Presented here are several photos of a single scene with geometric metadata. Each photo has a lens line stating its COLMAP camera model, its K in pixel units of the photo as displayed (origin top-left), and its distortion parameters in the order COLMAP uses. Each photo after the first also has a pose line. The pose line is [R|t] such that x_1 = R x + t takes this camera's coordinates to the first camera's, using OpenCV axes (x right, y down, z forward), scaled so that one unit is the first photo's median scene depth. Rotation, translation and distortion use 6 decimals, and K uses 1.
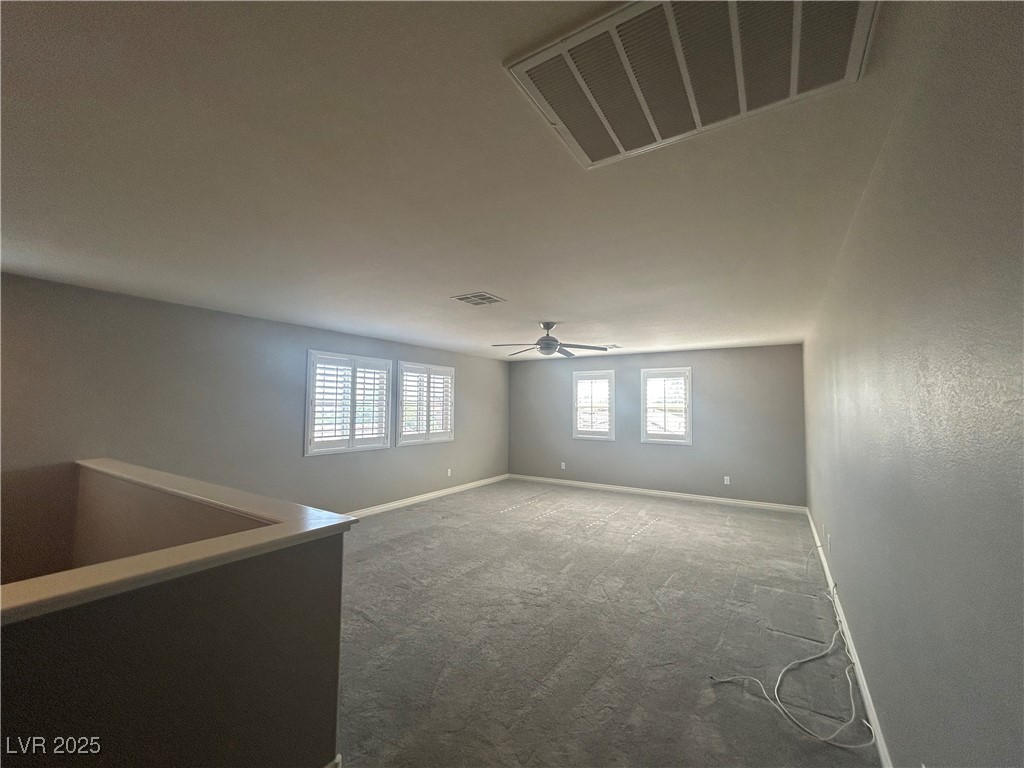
lens RADIAL K [[411.5, 0, 508.4], [0, 411.5, 381.8], [0, 0, 1]] dist [-0.002581, 0.002026]
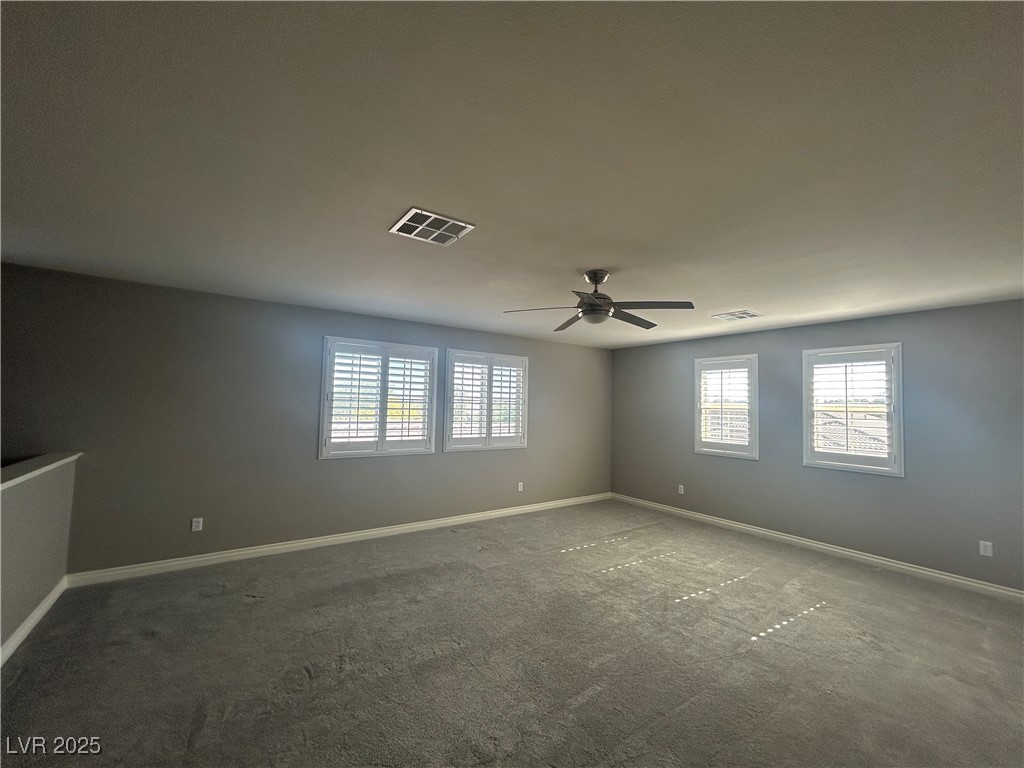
lens RADIAL K [[411.5, 0, 513.4], [0, 411.5, 384.8], [0, 0, 1]] dist [-0.002581, 0.002026]
pose [[0.928825, -0.003738, -0.370500, 0.165790], [0.006491, 0.999960, 0.006184, 0.018377], [0.370462, -0.008148, 0.928812, 0.288526]]
